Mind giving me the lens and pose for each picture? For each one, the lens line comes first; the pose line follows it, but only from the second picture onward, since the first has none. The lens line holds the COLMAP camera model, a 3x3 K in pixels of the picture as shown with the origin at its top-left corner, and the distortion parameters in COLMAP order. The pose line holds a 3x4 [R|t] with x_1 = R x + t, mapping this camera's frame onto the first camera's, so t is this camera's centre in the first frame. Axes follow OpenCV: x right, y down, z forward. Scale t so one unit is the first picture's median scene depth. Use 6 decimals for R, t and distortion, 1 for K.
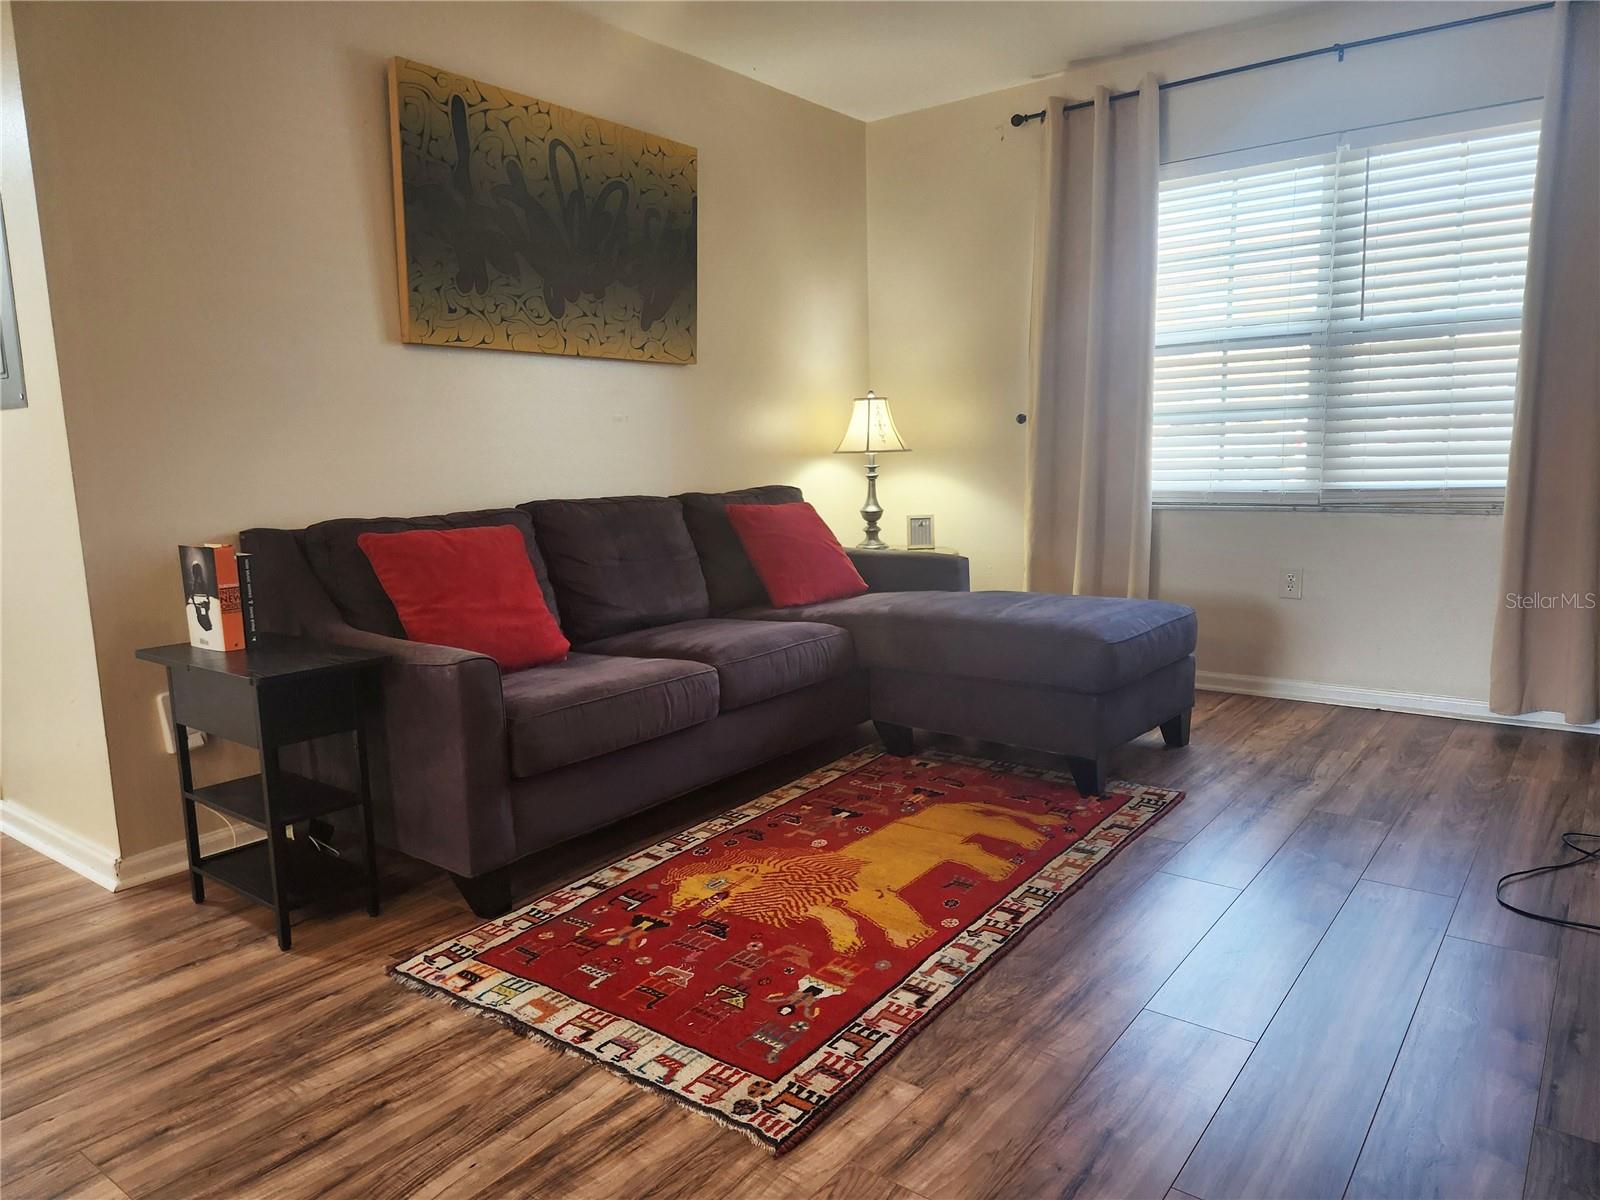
lens RADIAL K [[1082.2, 0, 746.4], [0, 1082.2, 633.3], [0, 0, 1]] dist [0.049293, -0.031293]
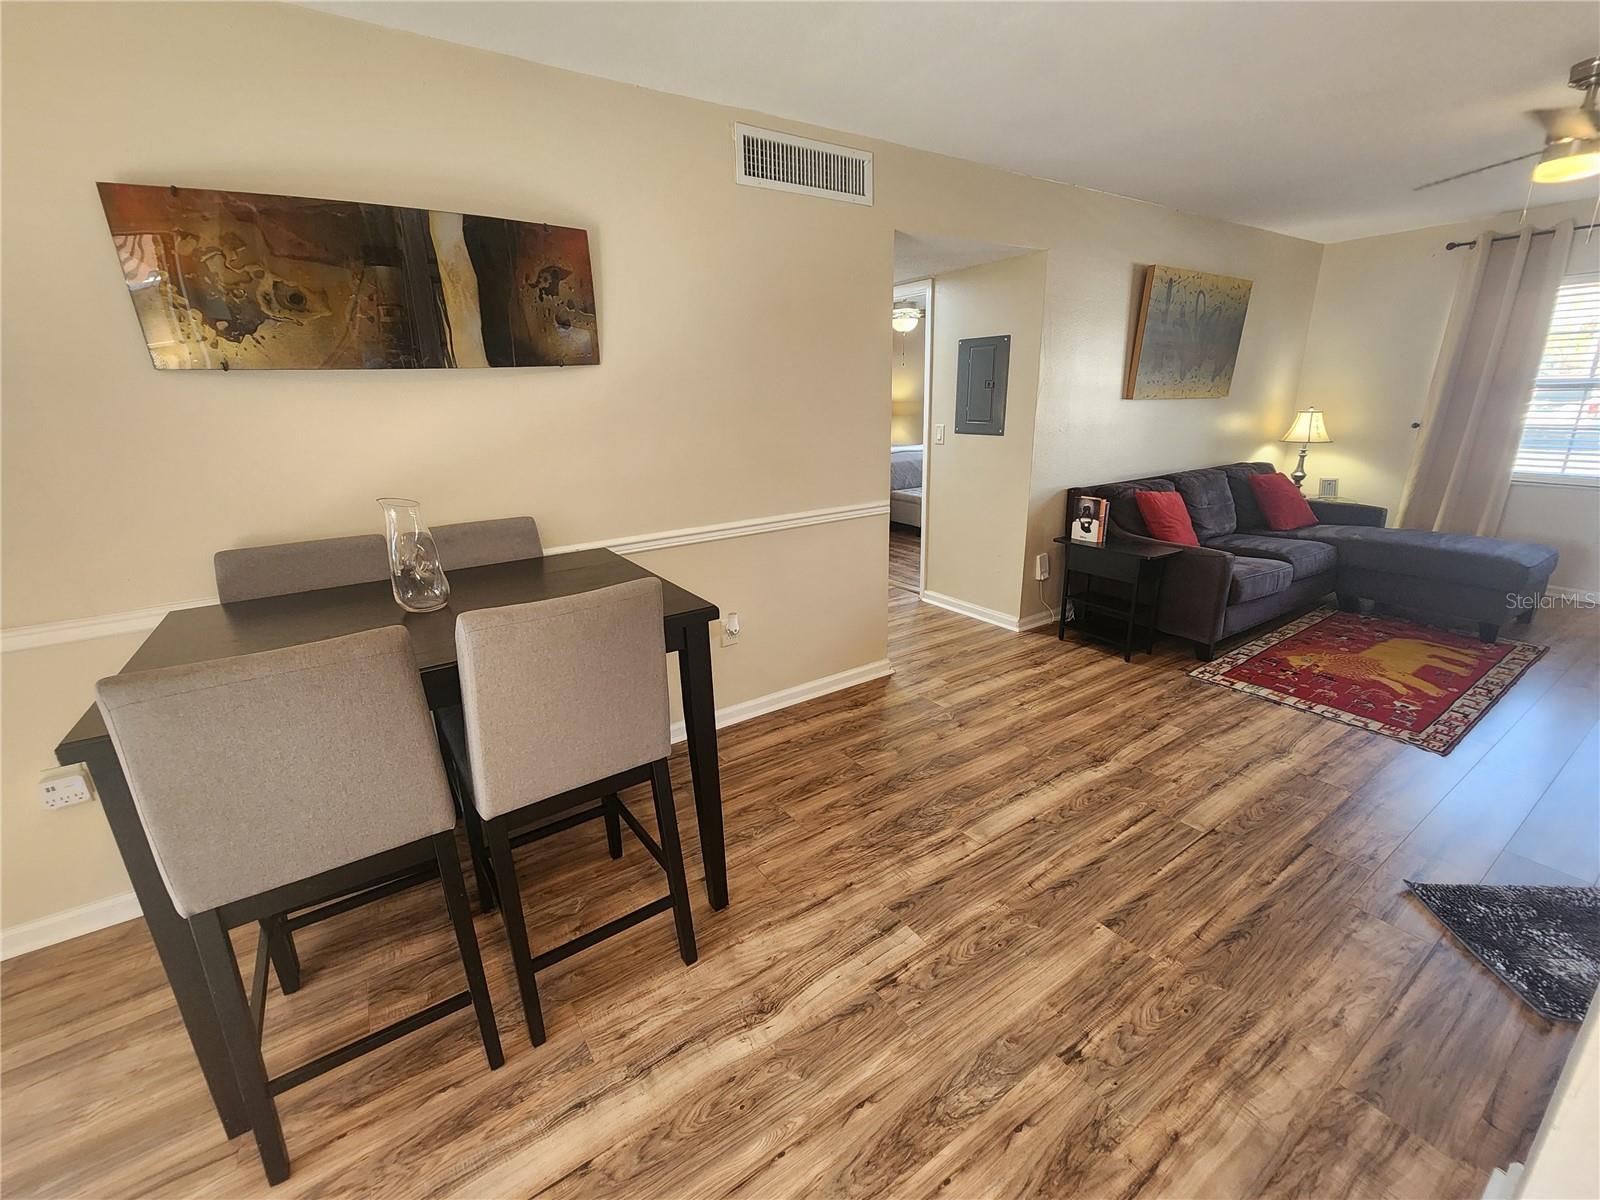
lens RADIAL K [[655.7, 0, 799.2], [0, 655.7, 601.9], [0, 0, 1]] dist [-0.000120, -0.000602]
pose [[0.948121, 0.101662, -0.301215, -0.603720], [-0.060776, 0.987978, 0.142147, -0.018273], [0.312045, -0.116466, 0.942902, -0.573755]]
